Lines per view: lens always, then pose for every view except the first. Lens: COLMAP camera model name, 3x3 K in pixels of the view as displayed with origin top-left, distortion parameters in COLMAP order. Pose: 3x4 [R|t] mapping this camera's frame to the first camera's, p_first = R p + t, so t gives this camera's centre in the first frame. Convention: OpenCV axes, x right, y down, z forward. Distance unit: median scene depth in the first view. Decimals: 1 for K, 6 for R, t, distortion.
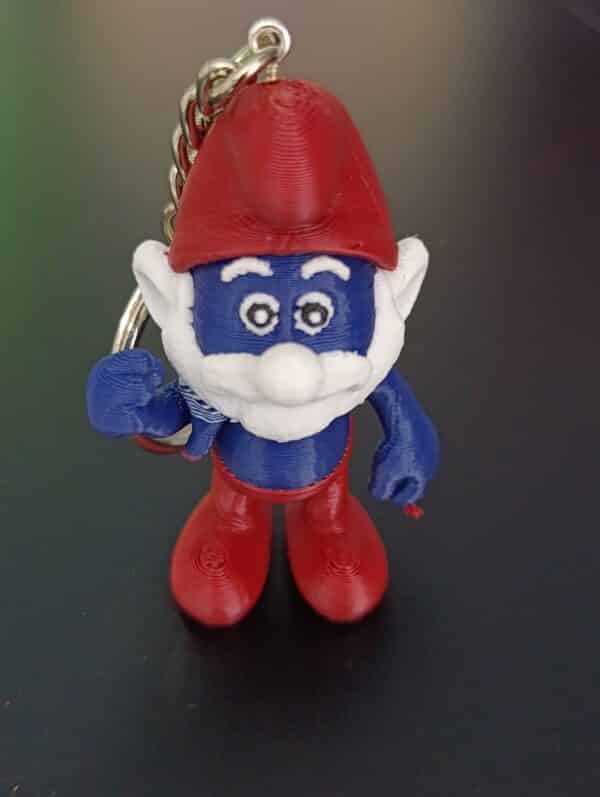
lens RADIAL K [[1098.2, 0, 295.6], [0, 1098.2, 405.6], [0, 0, 1]] dist [0.056687, 0.000000]
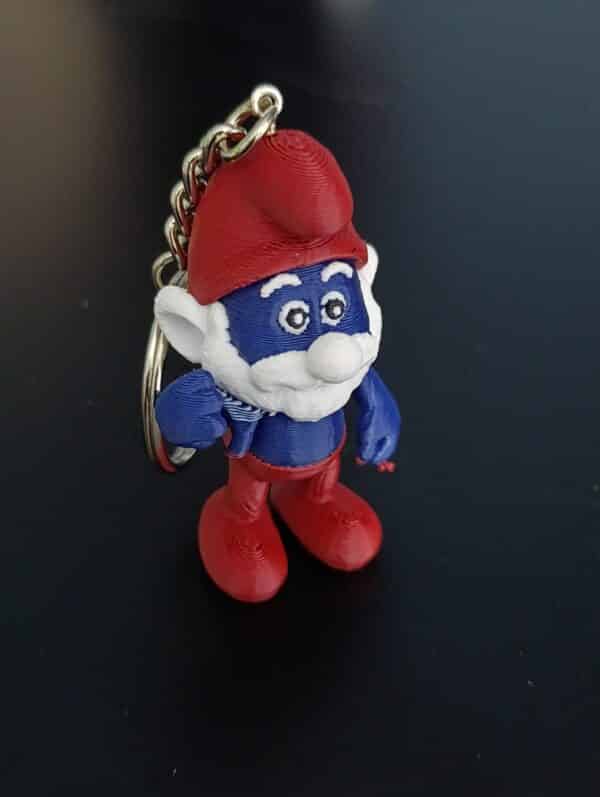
lens RADIAL K [[1098.2, 0, 299.6], [0, 1098.2, 392.2], [0, 0, 1]] dist [0.056687, 0.000000]
pose [[0.921038, -0.228854, 0.315144, -0.434461], [0.251118, 0.967448, -0.031364, 0.038560], [-0.297707, 0.108025, 0.948526, -0.172435]]
